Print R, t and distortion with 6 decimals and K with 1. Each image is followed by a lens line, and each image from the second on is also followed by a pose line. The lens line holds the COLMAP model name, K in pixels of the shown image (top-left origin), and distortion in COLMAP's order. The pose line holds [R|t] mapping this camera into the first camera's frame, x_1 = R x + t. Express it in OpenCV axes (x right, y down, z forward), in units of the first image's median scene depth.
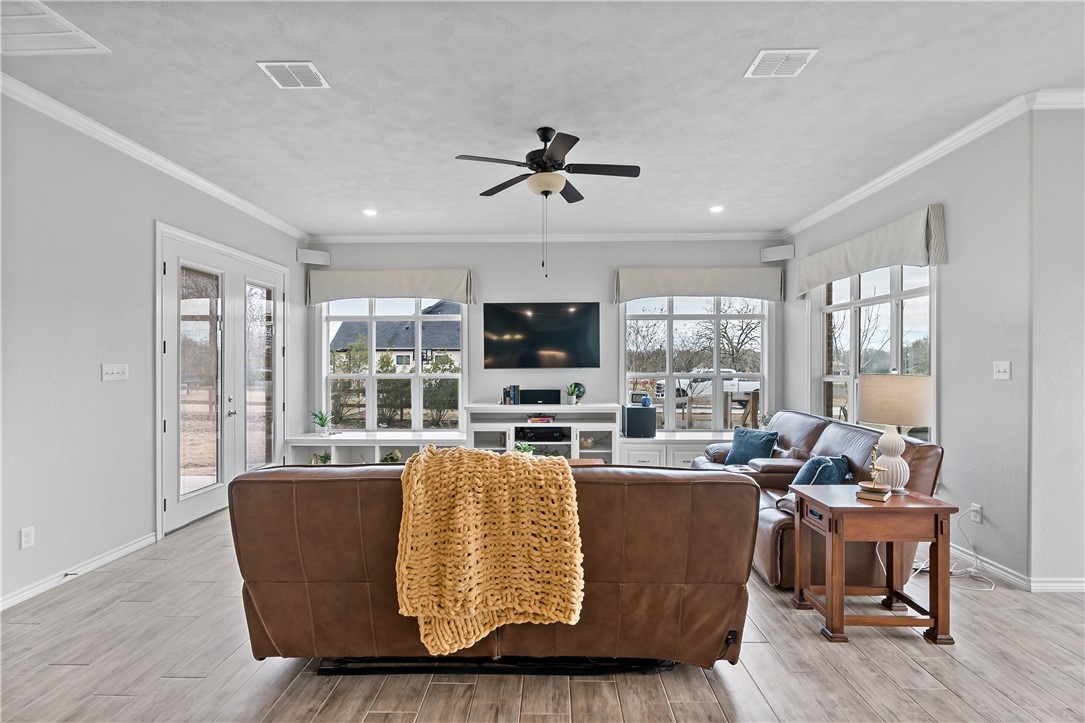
lens RADIAL K [[505.7, 0, 541.6], [0, 505.7, 366.1], [0, 0, 1]] dist [-0.004583, 0.000452]
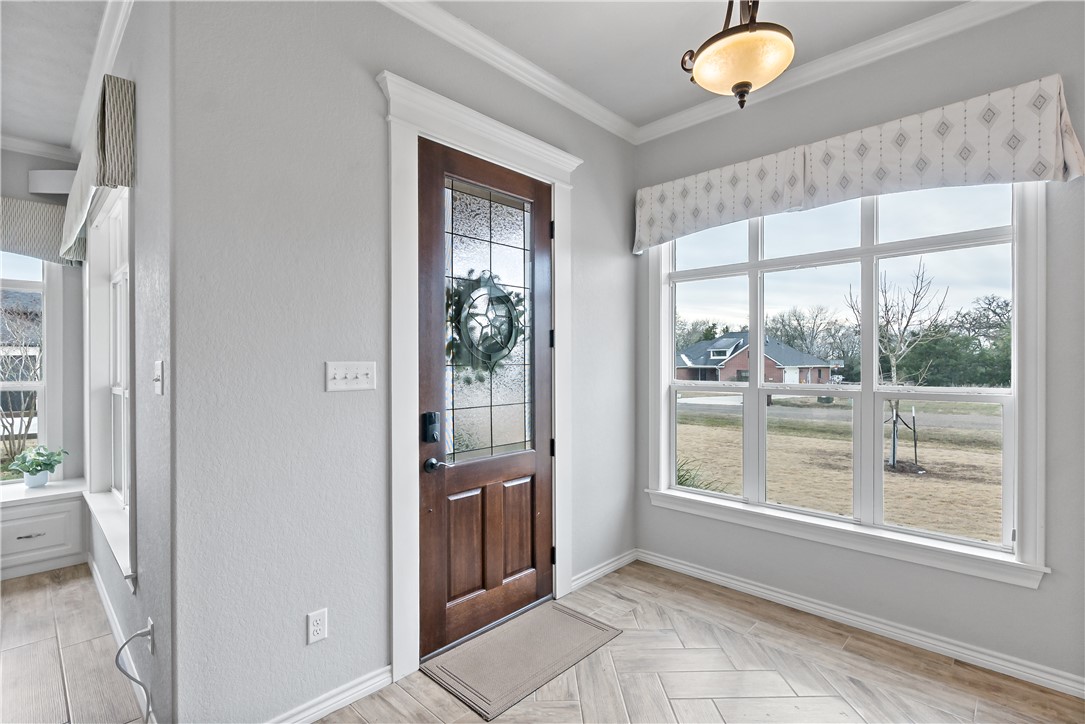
lens RADIAL K [[505.7, 0, 539.1], [0, 505.7, 363.5], [0, 0, 1]] dist [-0.004583, 0.000452]
pose [[0.678055, -0.002130, 0.735008, 0.434401], [0.006572, 0.999973, -0.003164, -0.001398], [-0.734982, 0.006976, 0.678051, 0.182580]]
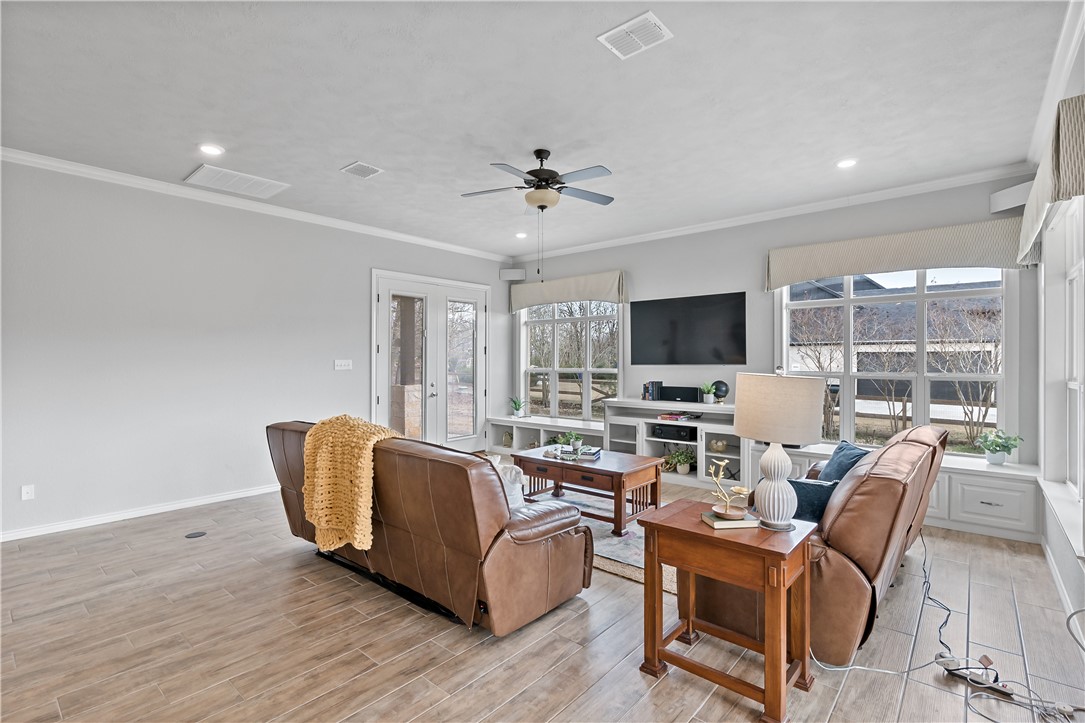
lens RADIAL K [[505.7, 0, 537.1], [0, 505.7, 360.5], [0, 0, 1]] dist [-0.004583, 0.000452]
pose [[0.769728, 0.001378, -0.638371, 0.424767], [-0.003263, 0.999993, -0.001775, -0.001009], [0.638364, 0.003449, 0.769727, 0.080045]]
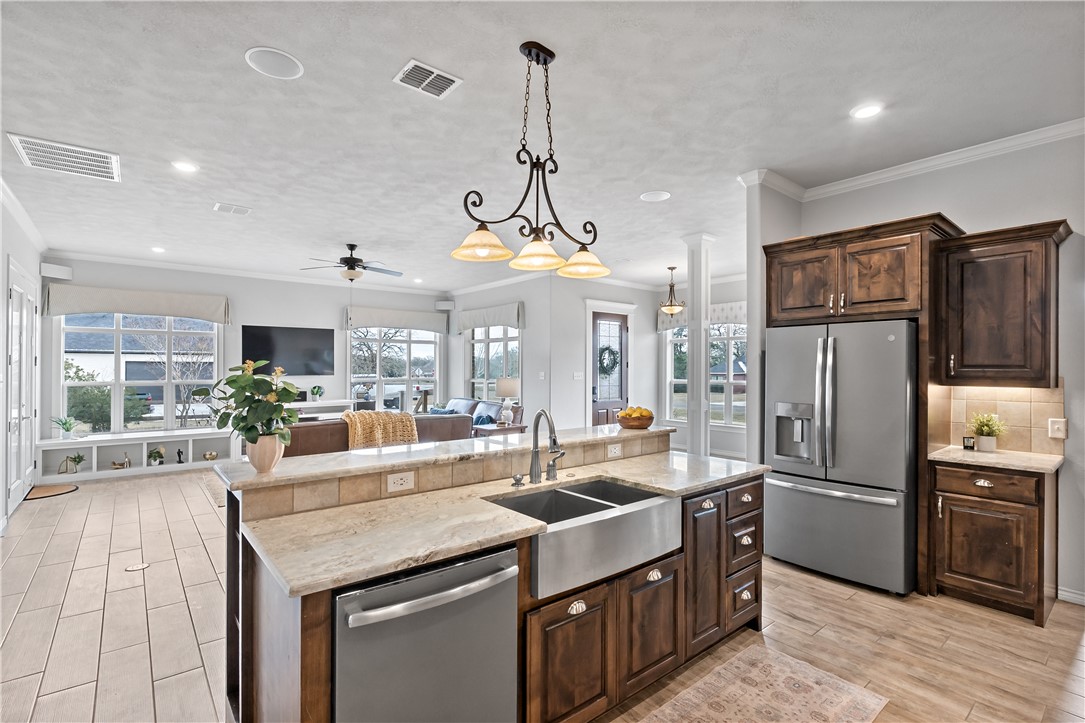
lens RADIAL K [[505.7, 0, 536.4], [0, 505.7, 367.6], [0, 0, 1]] dist [-0.004583, 0.000452]
pose [[0.764890, 0.005168, 0.644140, -0.386496], [-0.000923, 0.999976, -0.006927, -0.008496], [-0.644160, 0.004704, 0.764876, -0.482158]]
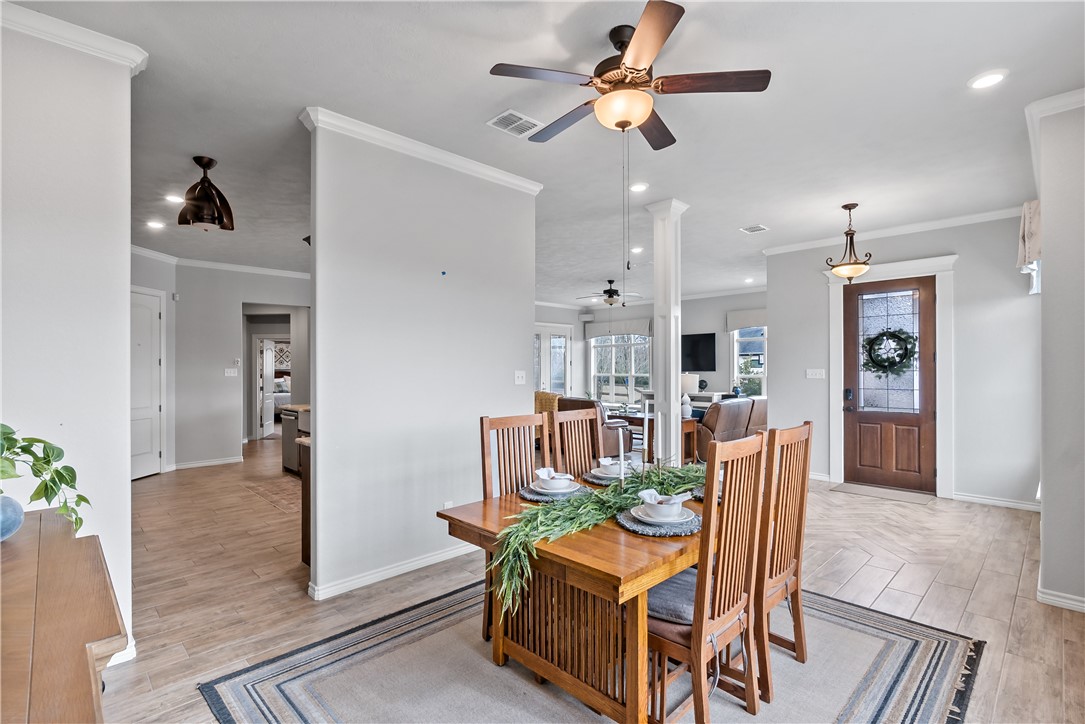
lens RADIAL K [[505.7, 0, 541.5], [0, 505.7, 367.6], [0, 0, 1]] dist [-0.004583, 0.000452]
pose [[0.715569, -0.000887, -0.698542, 0.939932], [-0.000838, 0.999997, -0.002128, -0.004923], [0.698542, 0.002108, 0.715566, -0.669835]]
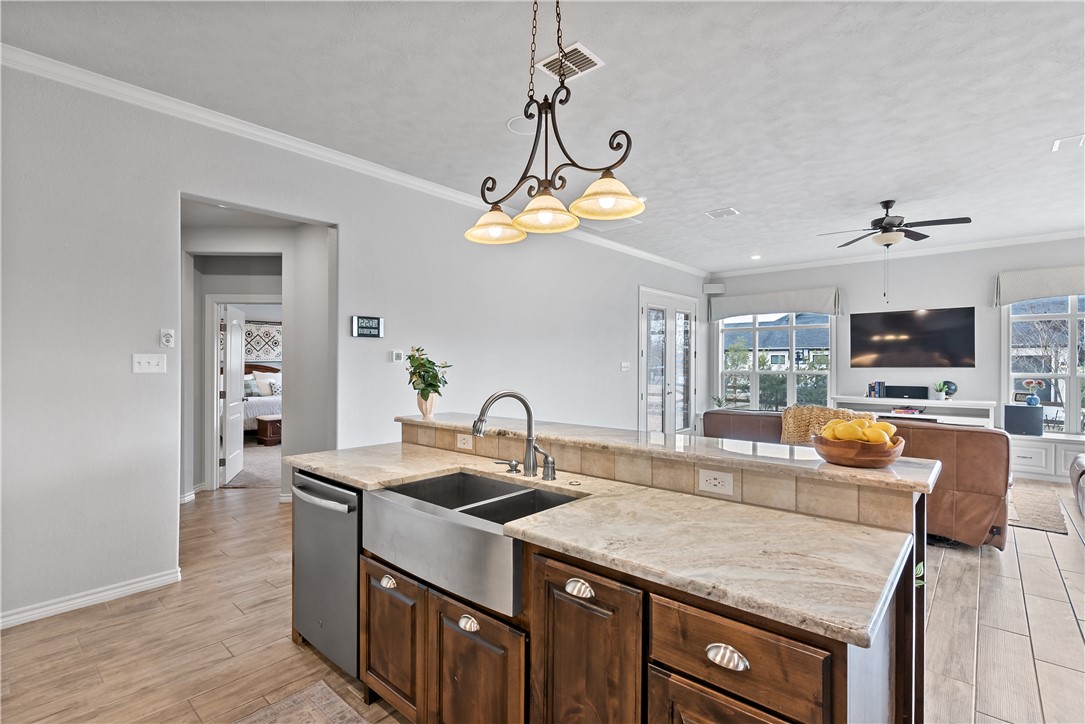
lens RADIAL K [[505.7, 0, 542.6], [0, 505.7, 359.9], [0, 0, 1]] dist [-0.004583, 0.000452]
pose [[0.763445, -0.000145, -0.645873, 0.111687], [-0.007141, 0.999937, -0.008666, 0.003110], [0.645833, 0.011228, 0.763396, -0.435825]]
